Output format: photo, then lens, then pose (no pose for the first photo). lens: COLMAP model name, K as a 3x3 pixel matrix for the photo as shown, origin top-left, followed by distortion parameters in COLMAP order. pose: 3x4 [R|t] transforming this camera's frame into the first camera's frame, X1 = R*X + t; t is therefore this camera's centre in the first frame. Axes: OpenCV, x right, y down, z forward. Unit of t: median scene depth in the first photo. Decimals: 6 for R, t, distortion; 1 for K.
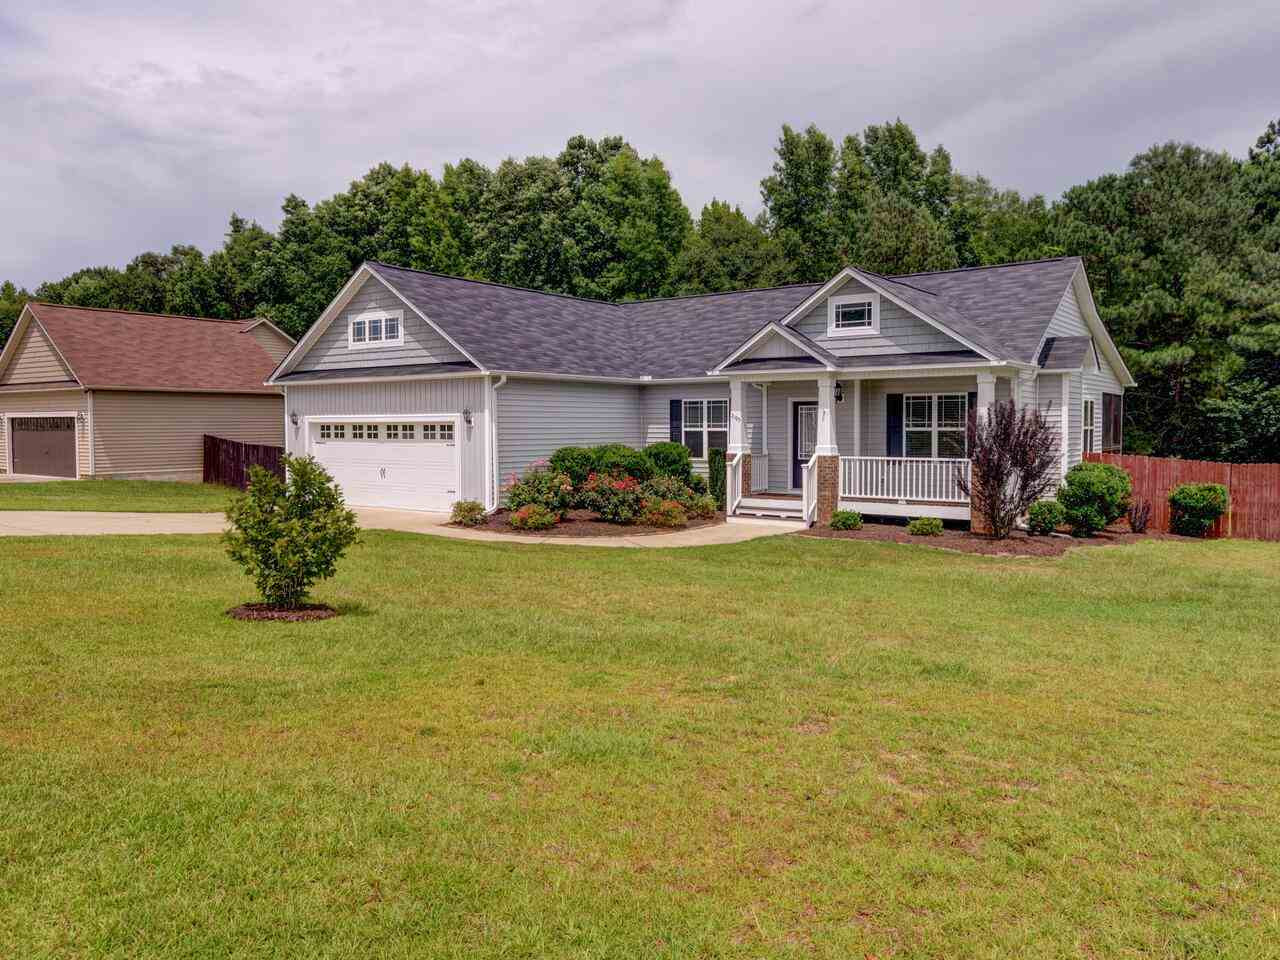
lens RADIAL K [[965.8, 0, 639.9], [0, 965.8, 503.3], [0, 0, 1]] dist [0.004314, -0.117511]
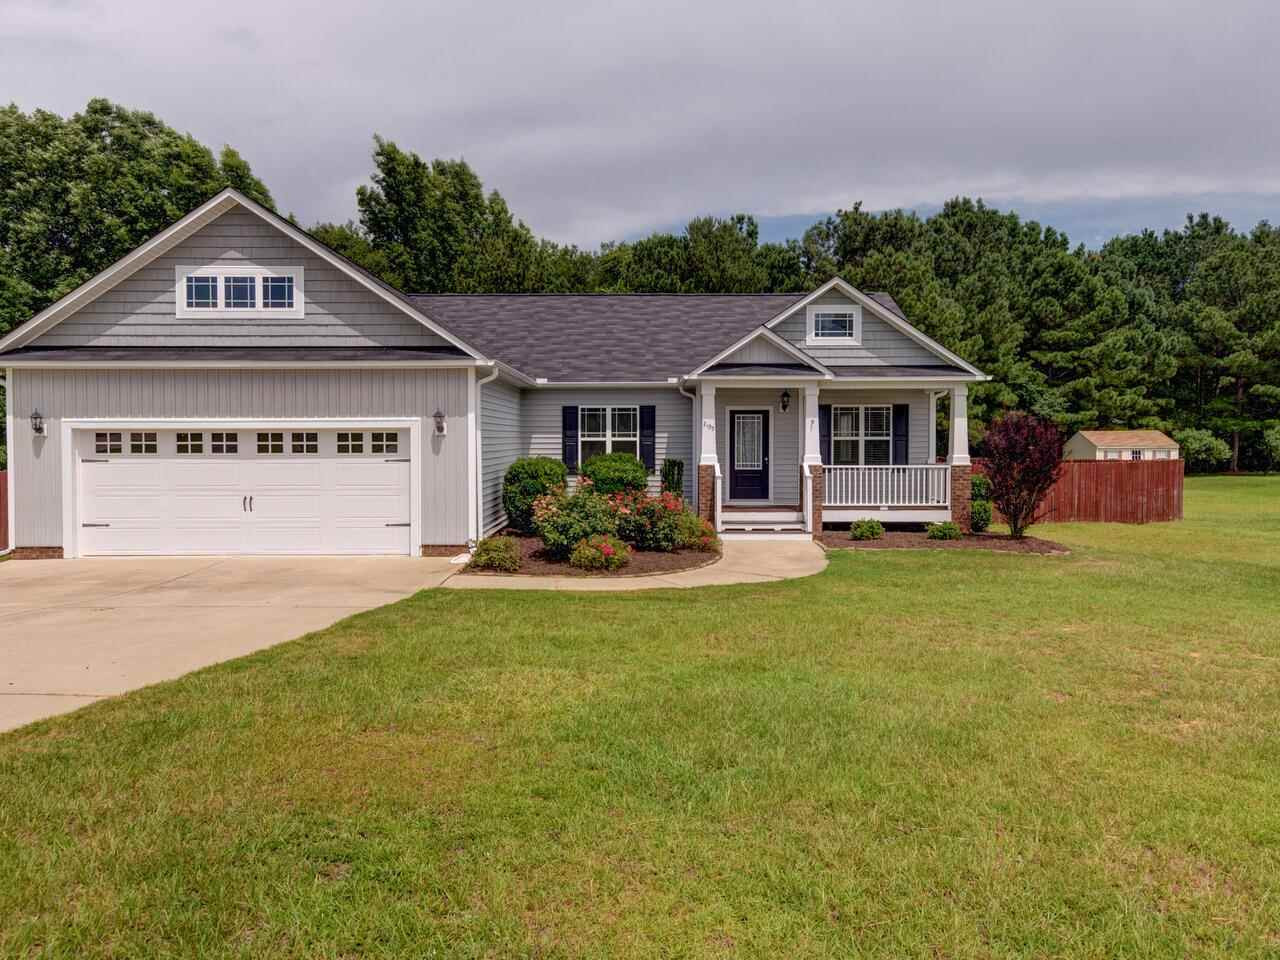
lens RADIAL K [[822.8, 0, 574.5], [0, 822.8, 484.9], [0, 0, 1]] dist [0.013701, 0.002212]
pose [[0.802385, -0.034534, 0.595807, -0.456930], [0.047386, 0.998859, -0.005920, -0.032280], [-0.594923, 0.032983, 0.803106, 0.424346]]
